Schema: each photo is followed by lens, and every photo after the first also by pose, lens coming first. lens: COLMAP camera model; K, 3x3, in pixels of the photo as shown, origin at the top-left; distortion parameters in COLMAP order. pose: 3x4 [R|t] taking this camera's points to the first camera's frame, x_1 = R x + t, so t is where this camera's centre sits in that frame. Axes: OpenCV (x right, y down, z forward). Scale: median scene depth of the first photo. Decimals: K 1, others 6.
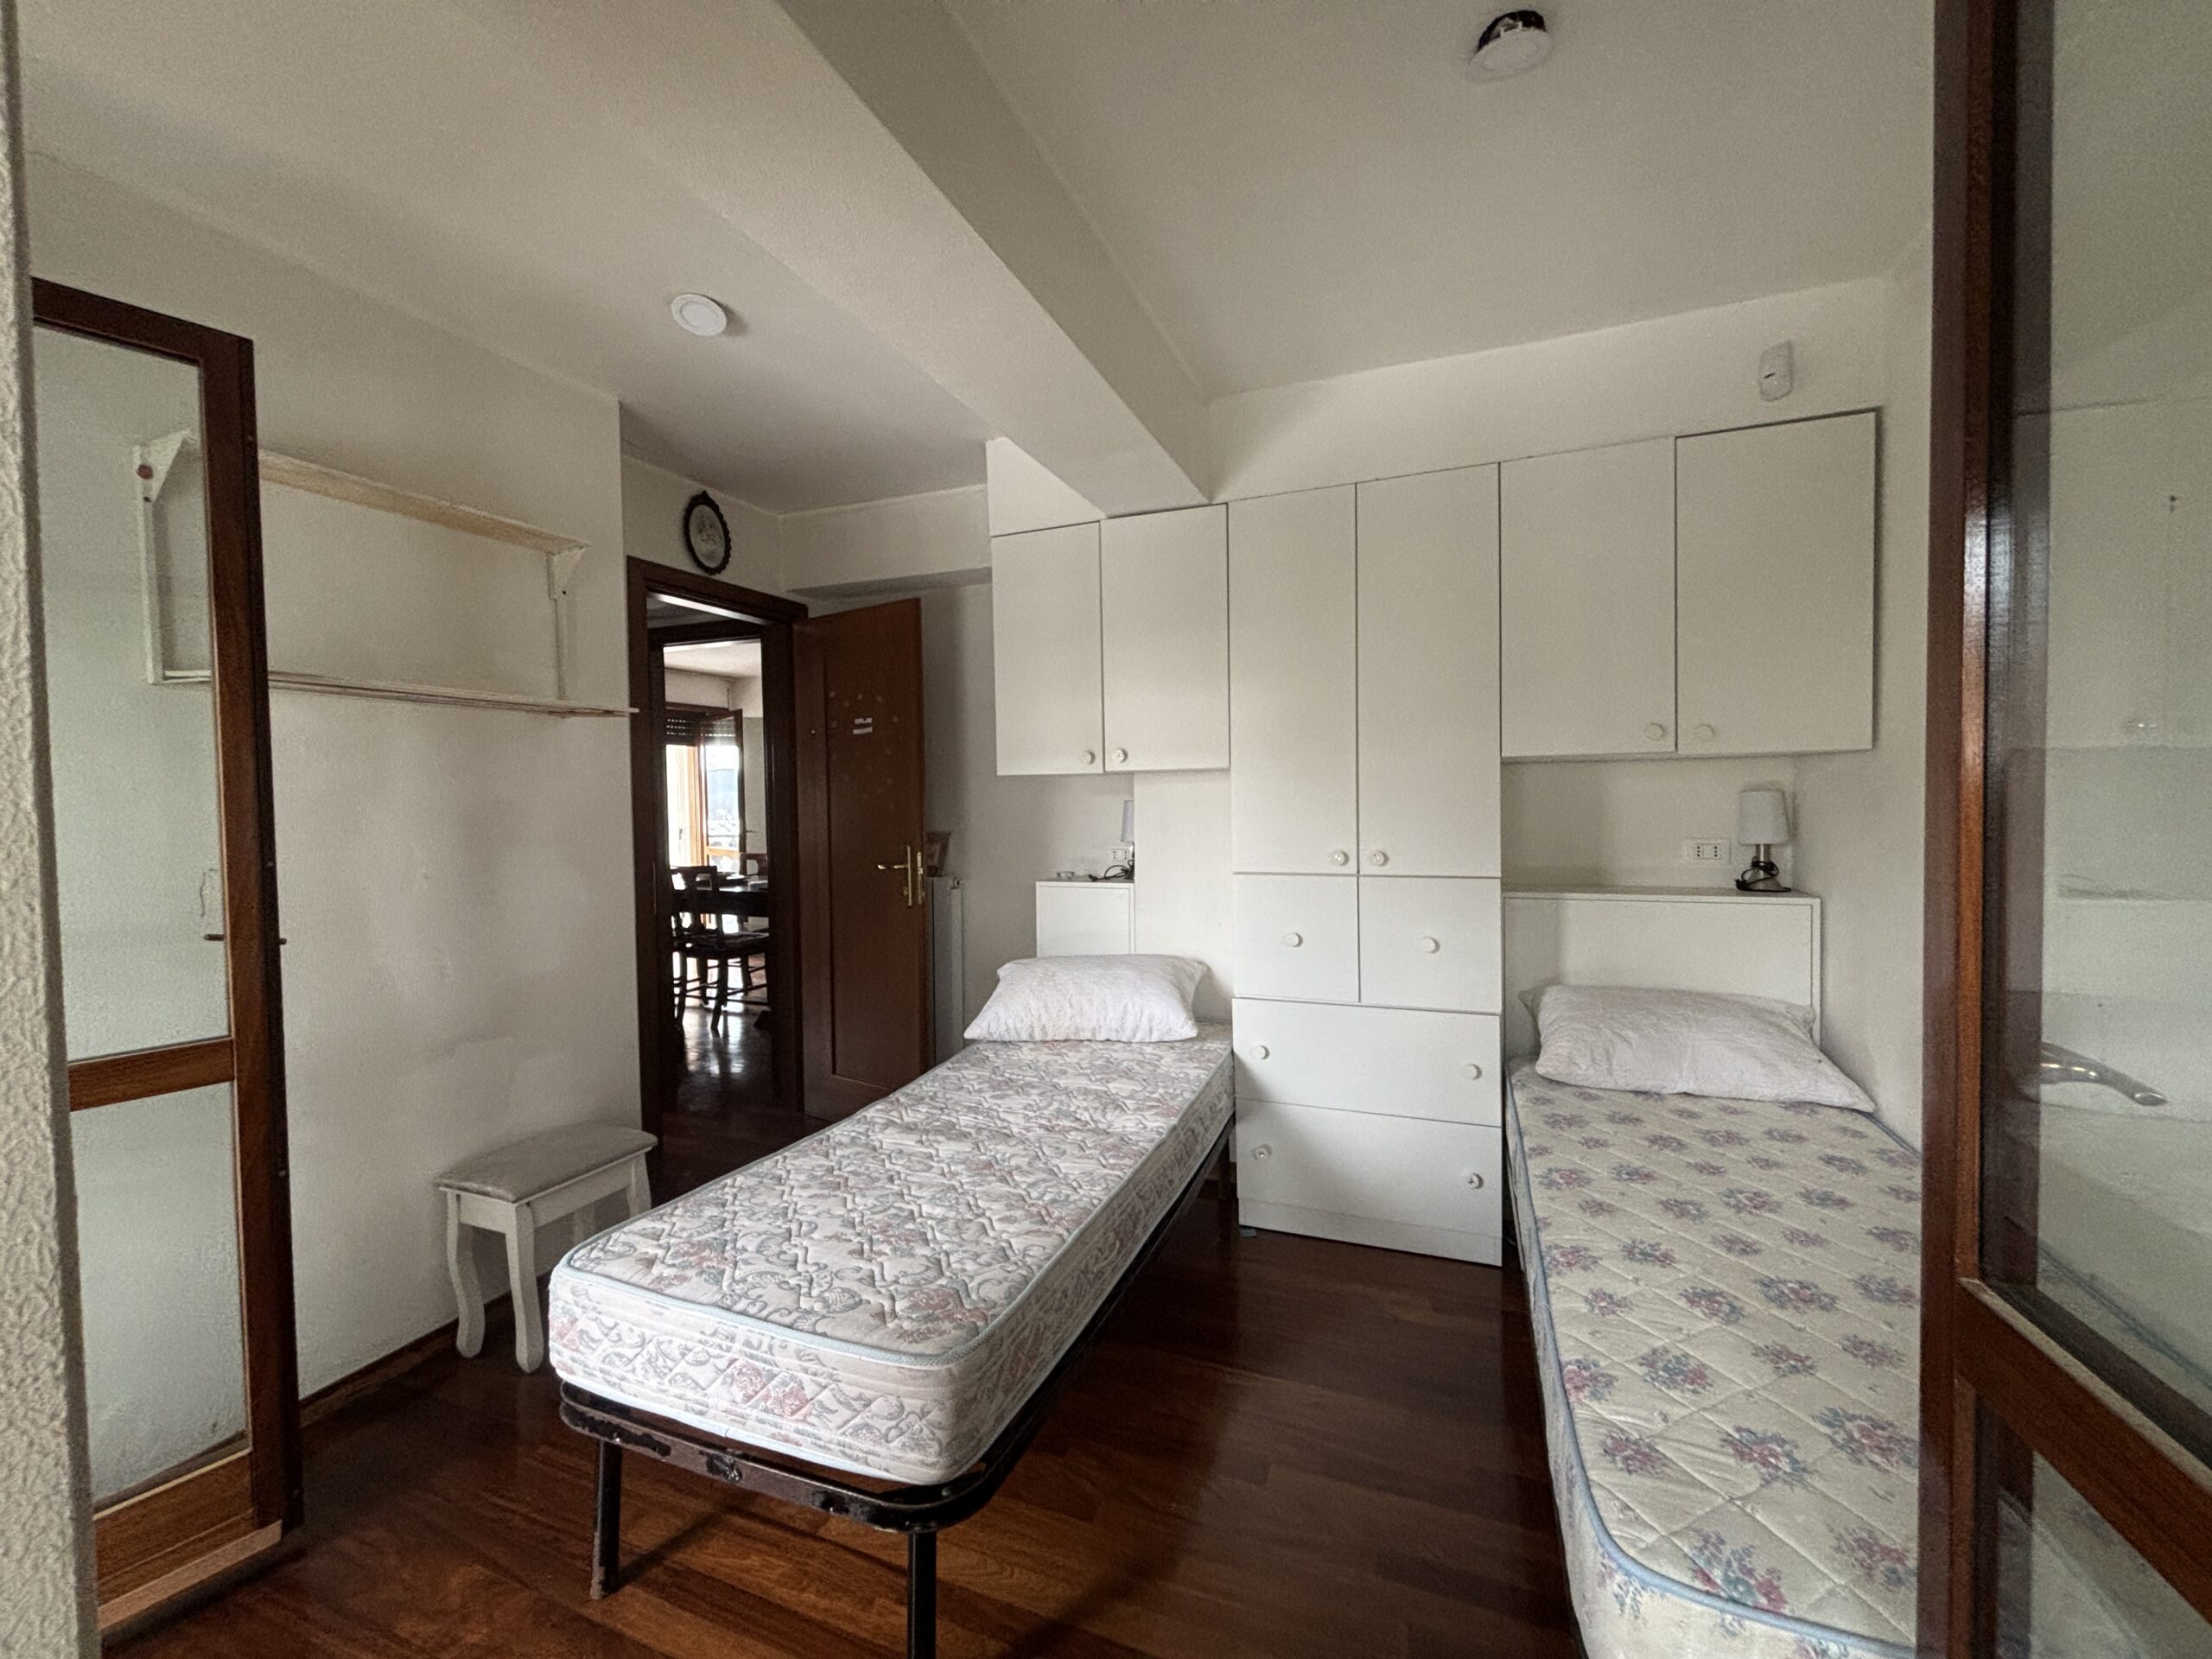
lens RADIAL K [[882.4, 0, 1111.5], [0, 882.4, 827.3], [0, 0, 1]] dist [-0.006228, -0.000082]
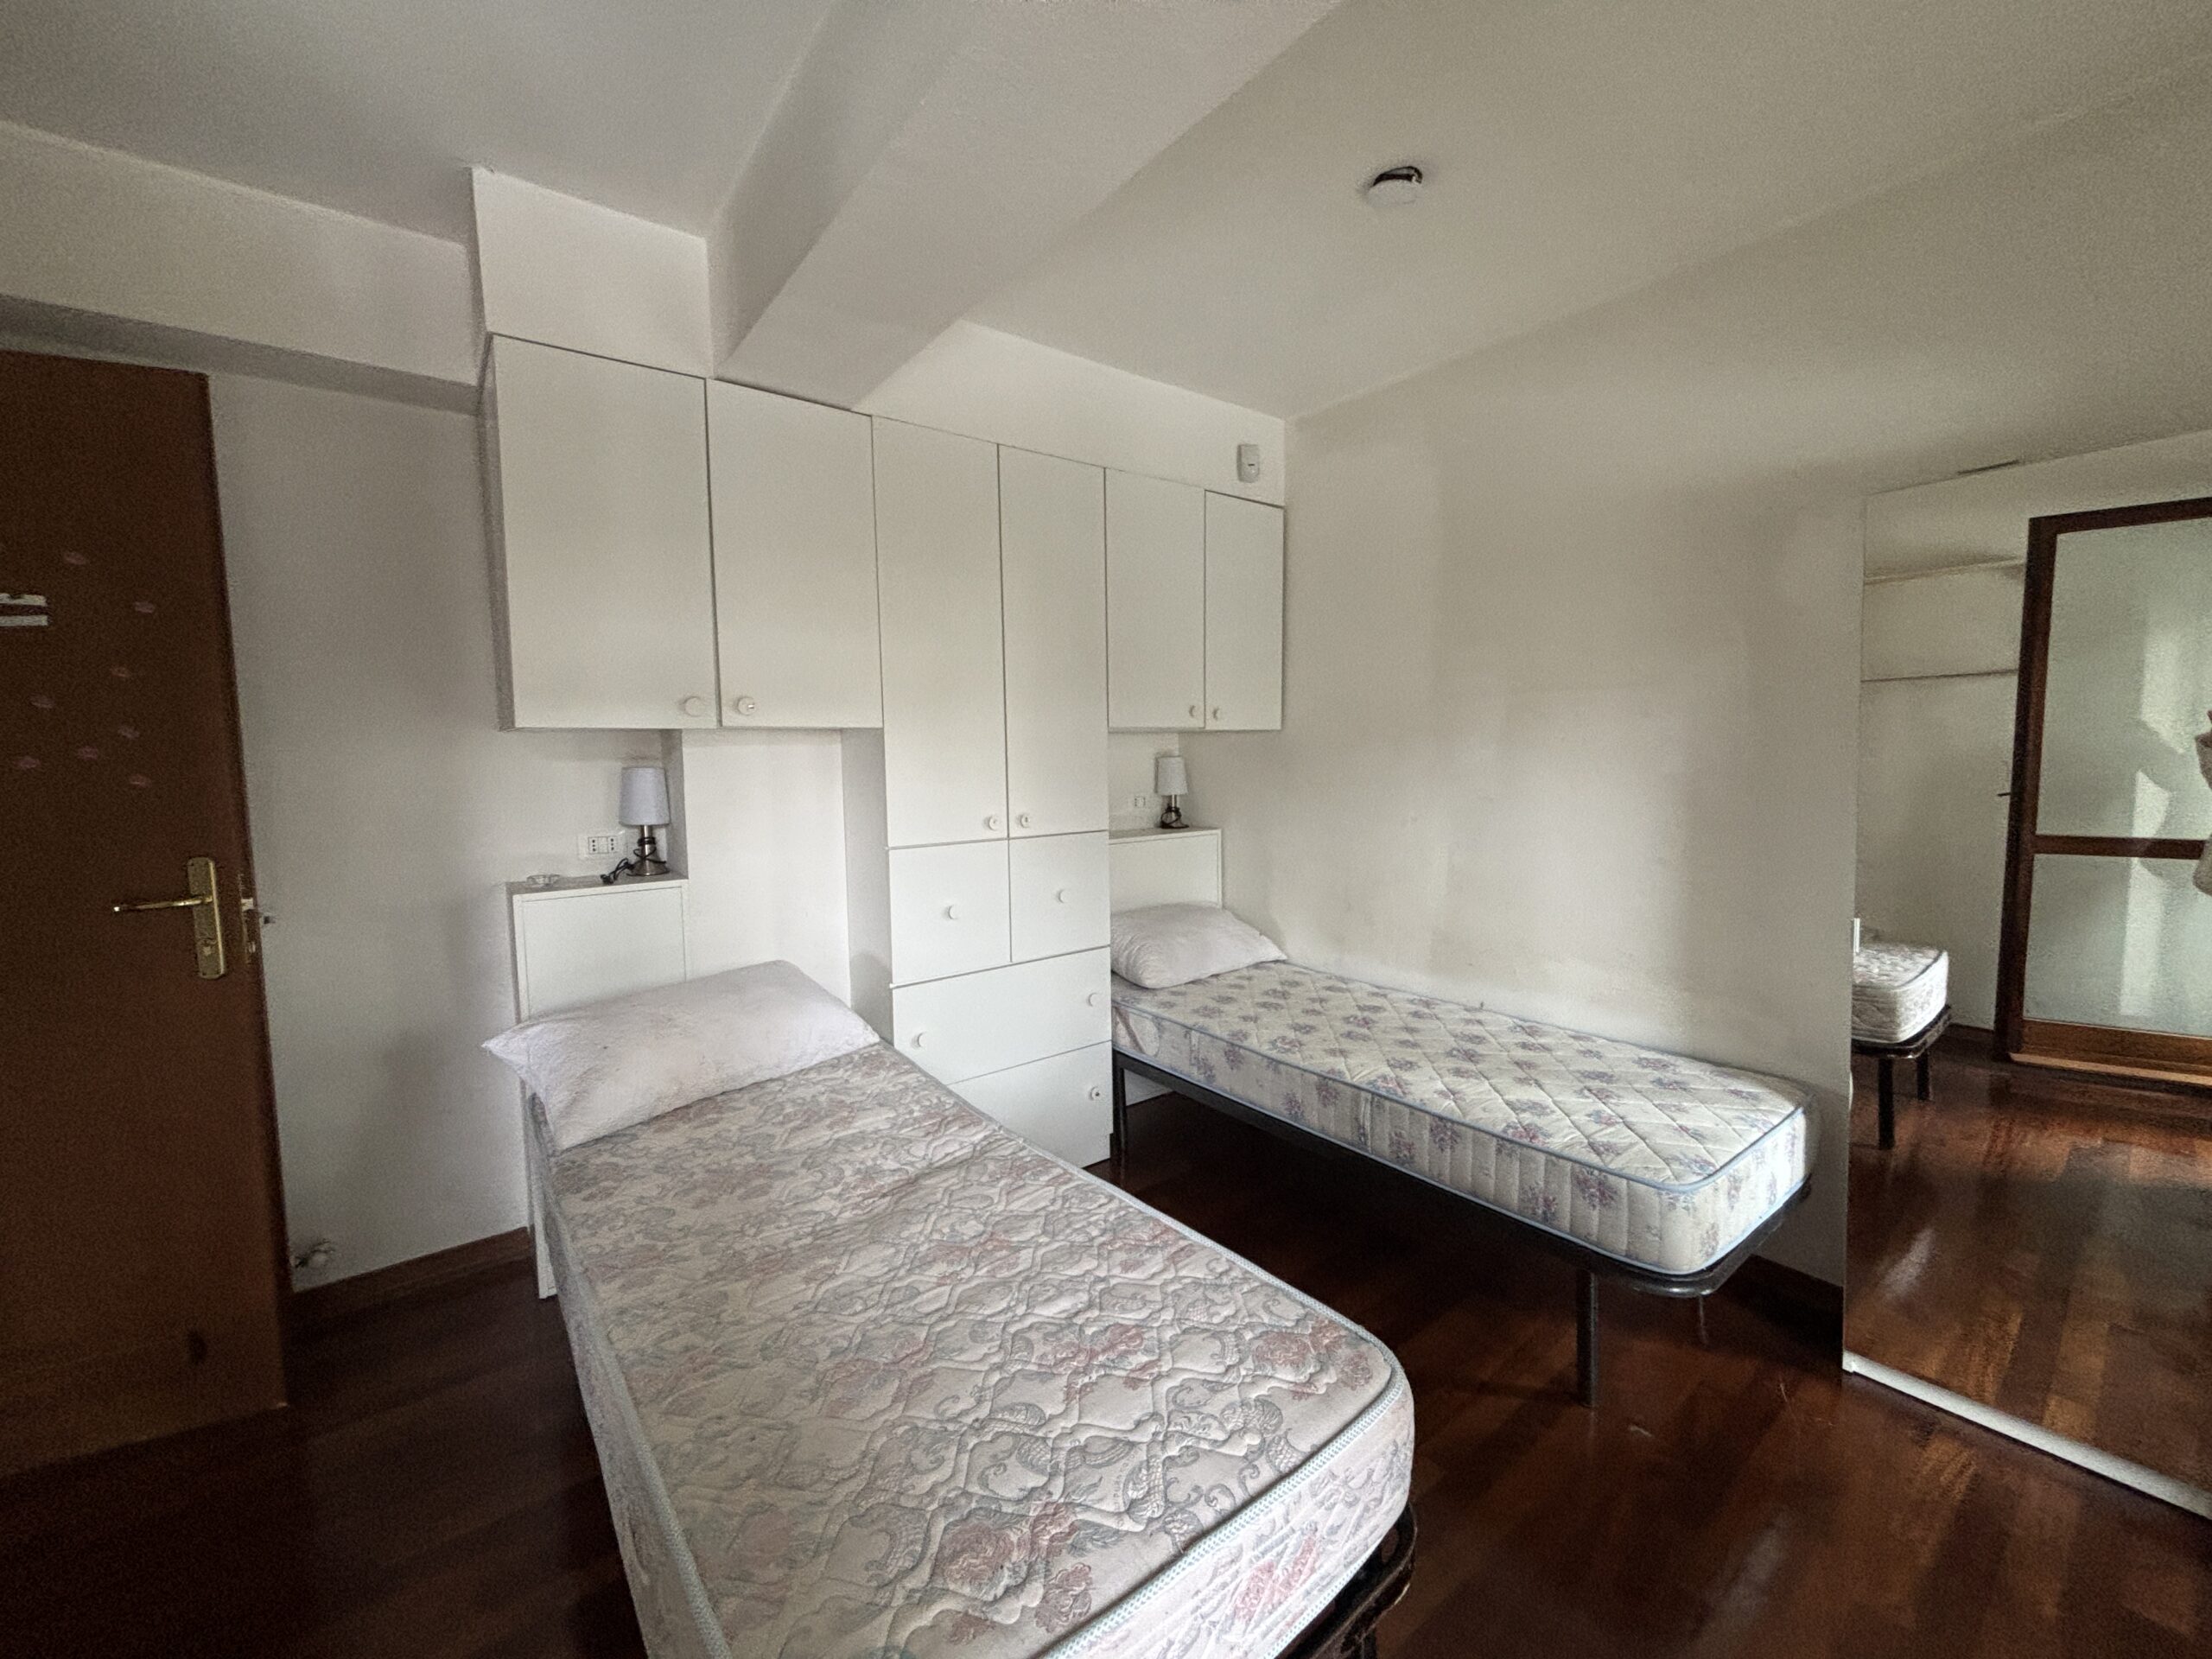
lens RADIAL K [[882.4, 0, 1120.1], [0, 882.4, 823.5], [0, 0, 1]] dist [-0.006228, -0.000082]
pose [[0.509694, -0.063522, 0.858007, -0.599583], [0.035516, 0.997974, 0.052786, -0.012967], [-0.859622, 0.003568, 0.510918, 0.427260]]
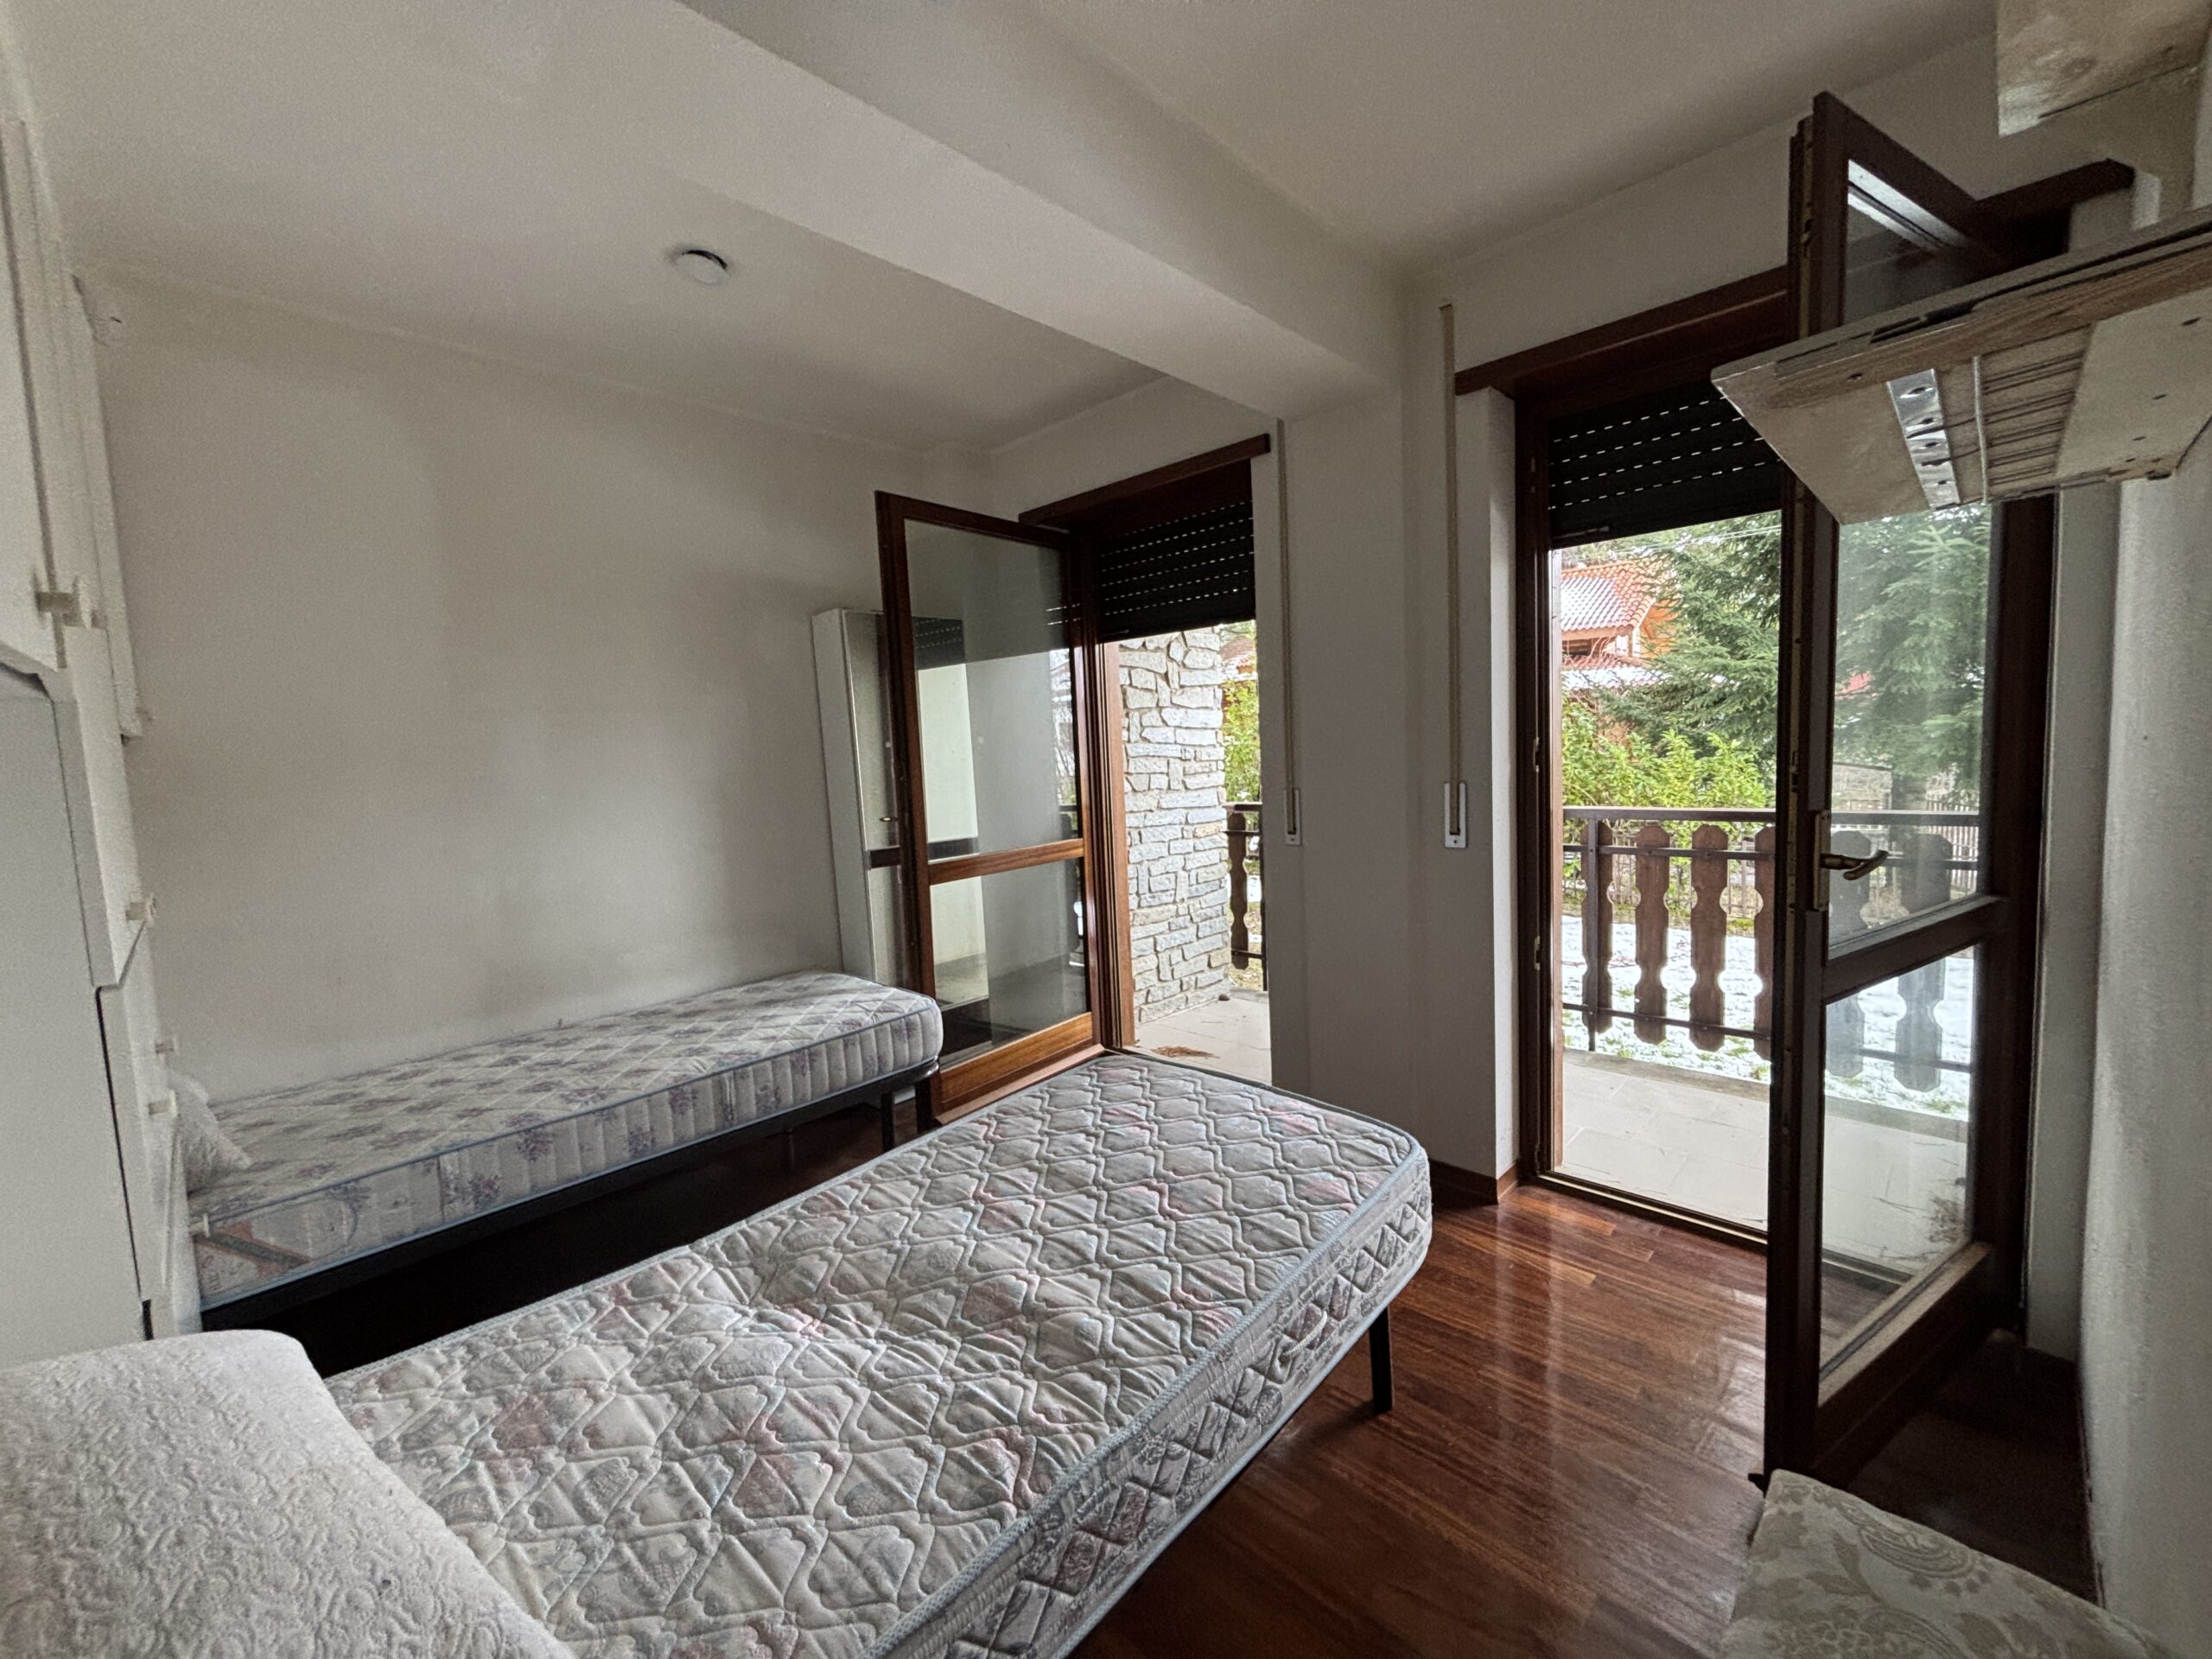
lens RADIAL K [[882.4, 0, 1098.8], [0, 882.4, 817.9], [0, 0, 1]] dist [-0.006228, -0.000082]
pose [[-0.920552, 0.019090, 0.390153, -0.482763], [0.066691, 0.991821, 0.108827, -0.046058], [-0.384885, 0.126201, -0.914296, 1.429426]]
